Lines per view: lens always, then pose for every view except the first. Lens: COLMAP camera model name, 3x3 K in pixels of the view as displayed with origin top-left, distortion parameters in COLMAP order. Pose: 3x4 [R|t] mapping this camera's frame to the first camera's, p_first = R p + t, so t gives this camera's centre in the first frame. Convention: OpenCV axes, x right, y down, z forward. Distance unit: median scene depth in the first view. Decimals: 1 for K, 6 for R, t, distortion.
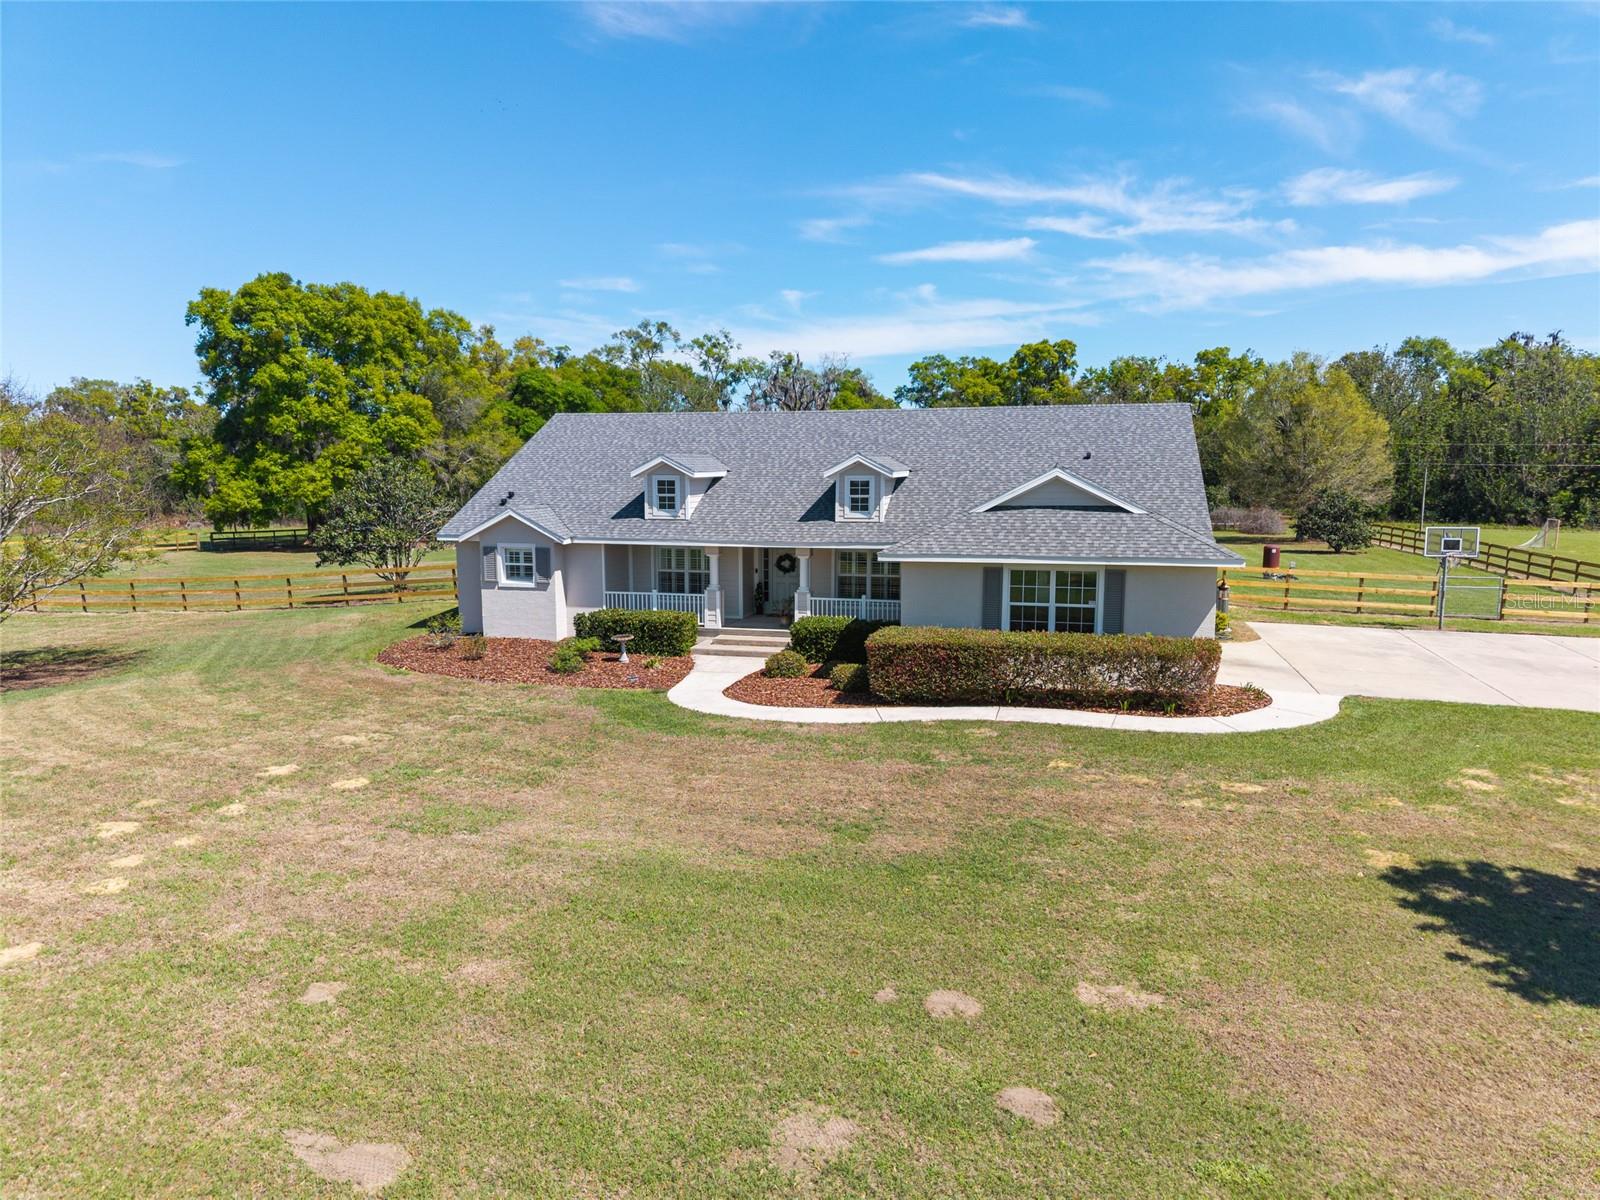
lens RADIAL K [[1064.4, 0, 771.1], [0, 1064.4, 645.1], [0, 0, 1]] dist [0.011984, -0.017239]
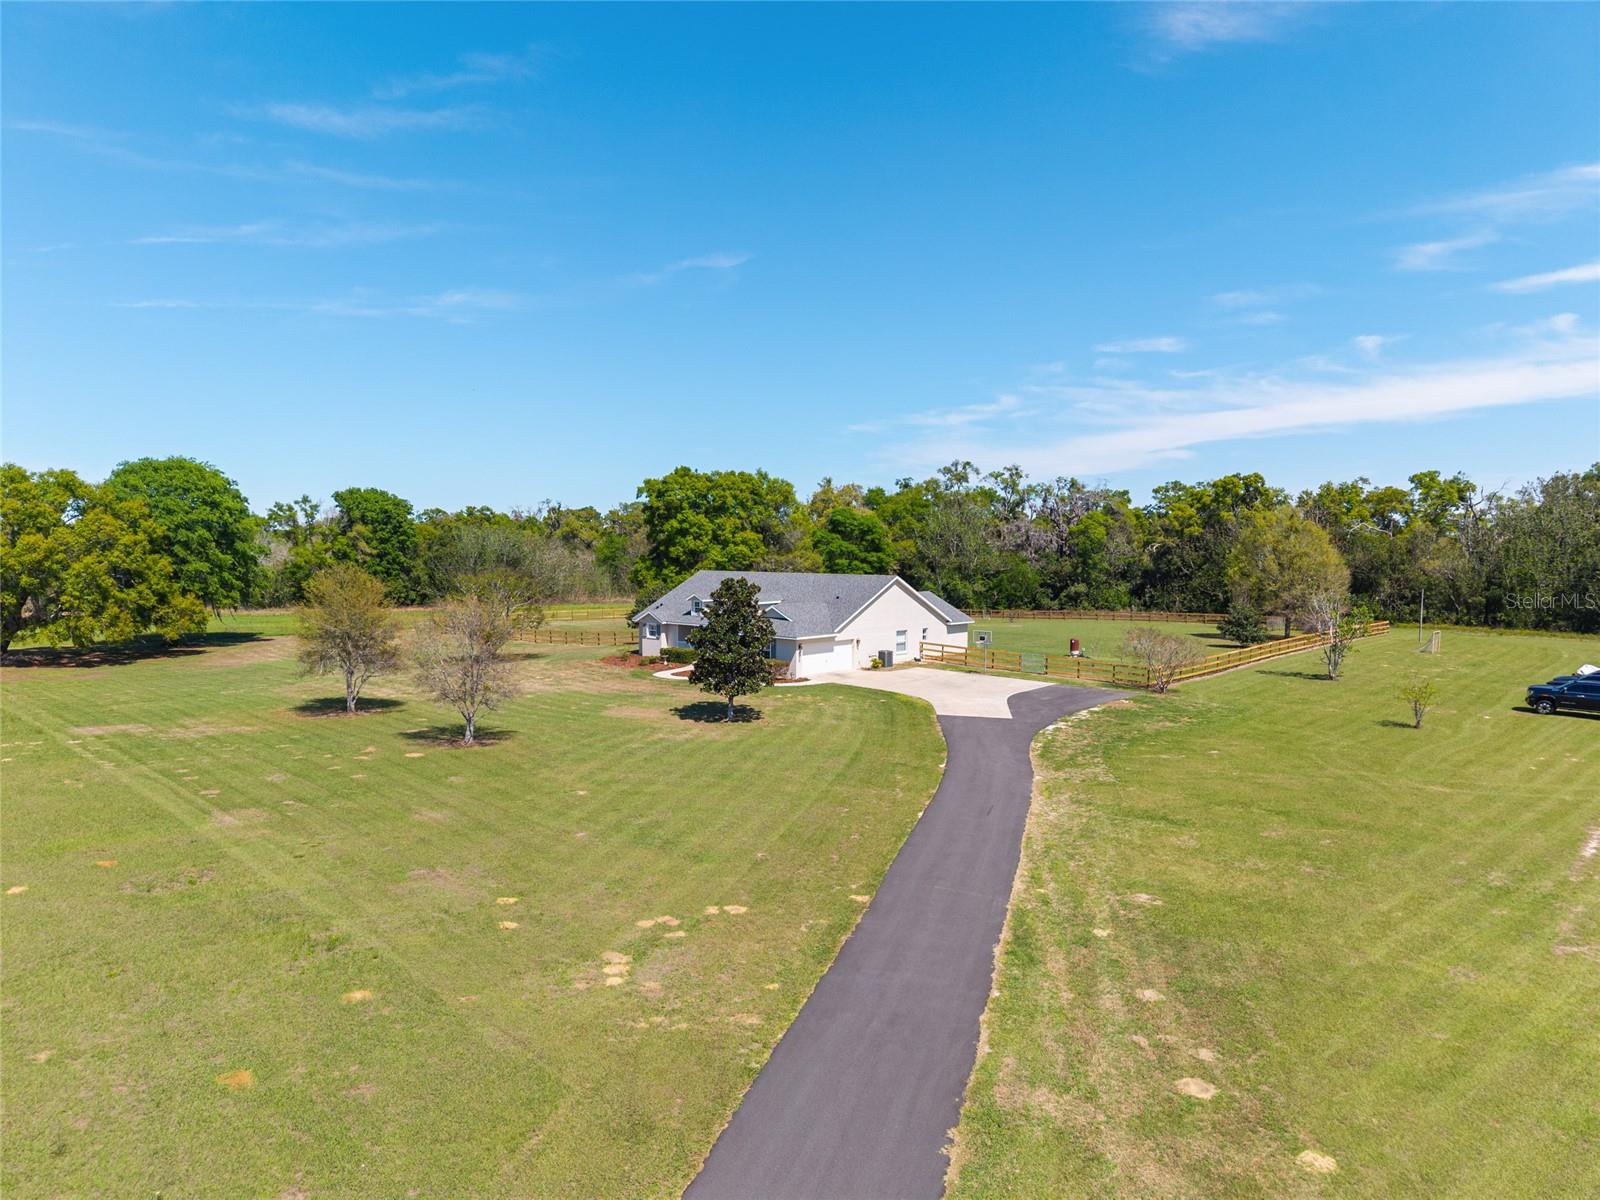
lens RADIAL K [[1064.4, 0, 755.2], [0, 1064.4, 591.8], [0, 0, 1]] dist [0.011984, -0.017239]
pose [[0.882418, 0.022978, -0.469904, 1.208930], [-0.077523, 0.992255, -0.097057, 0.069318], [0.464035, 0.122073, 0.877365, -1.236595]]
